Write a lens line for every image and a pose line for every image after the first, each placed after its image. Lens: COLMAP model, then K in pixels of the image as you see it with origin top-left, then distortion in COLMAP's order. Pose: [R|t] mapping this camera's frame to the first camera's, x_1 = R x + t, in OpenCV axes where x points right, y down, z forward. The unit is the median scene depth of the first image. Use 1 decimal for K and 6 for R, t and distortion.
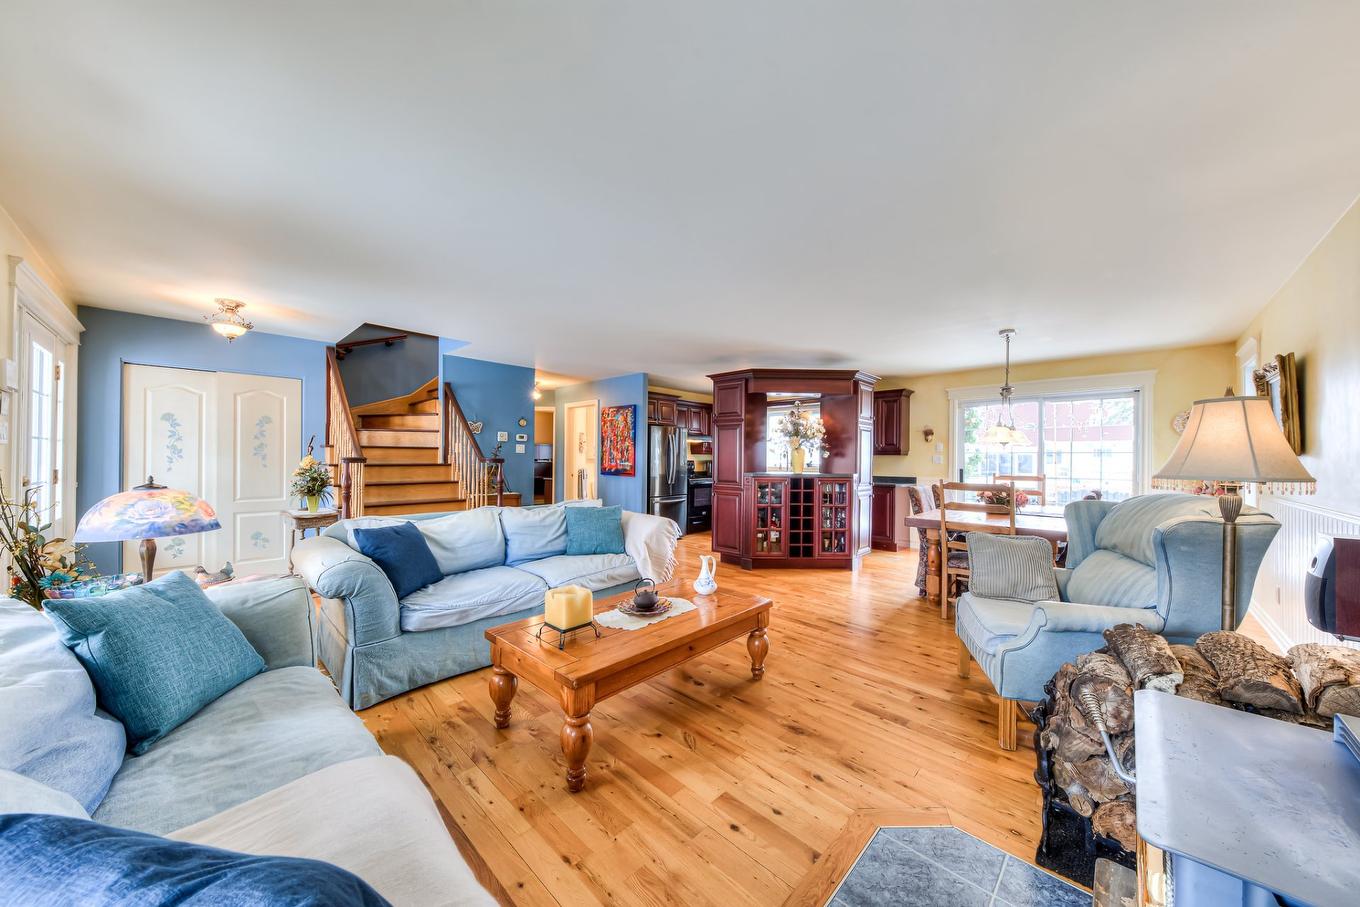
lens RADIAL K [[462.6, 0, 680.0], [0, 462.6, 453.5], [0, 0, 1]] dist [0.011509, 0.000039]
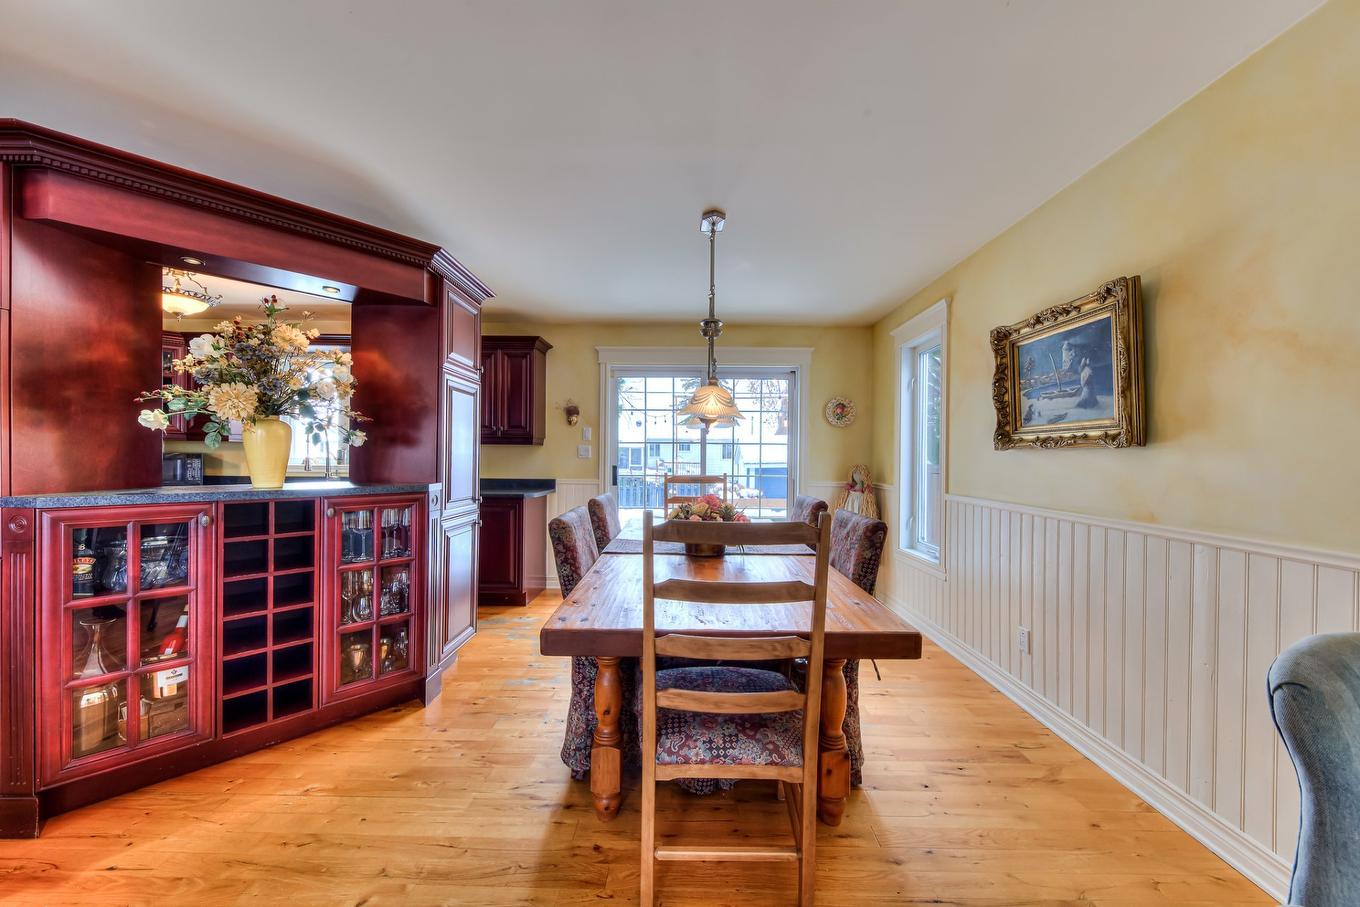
lens RADIAL K [[462.6, 0, 680.0], [0, 462.6, 453.5], [0, 0, 1]] dist [0.011509, 0.000039]
pose [[0.731230, -0.002446, 0.682127, 0.245903], [-0.005353, 0.999942, 0.009325, 0.010036], [-0.682110, -0.010470, 0.731175, 0.511605]]
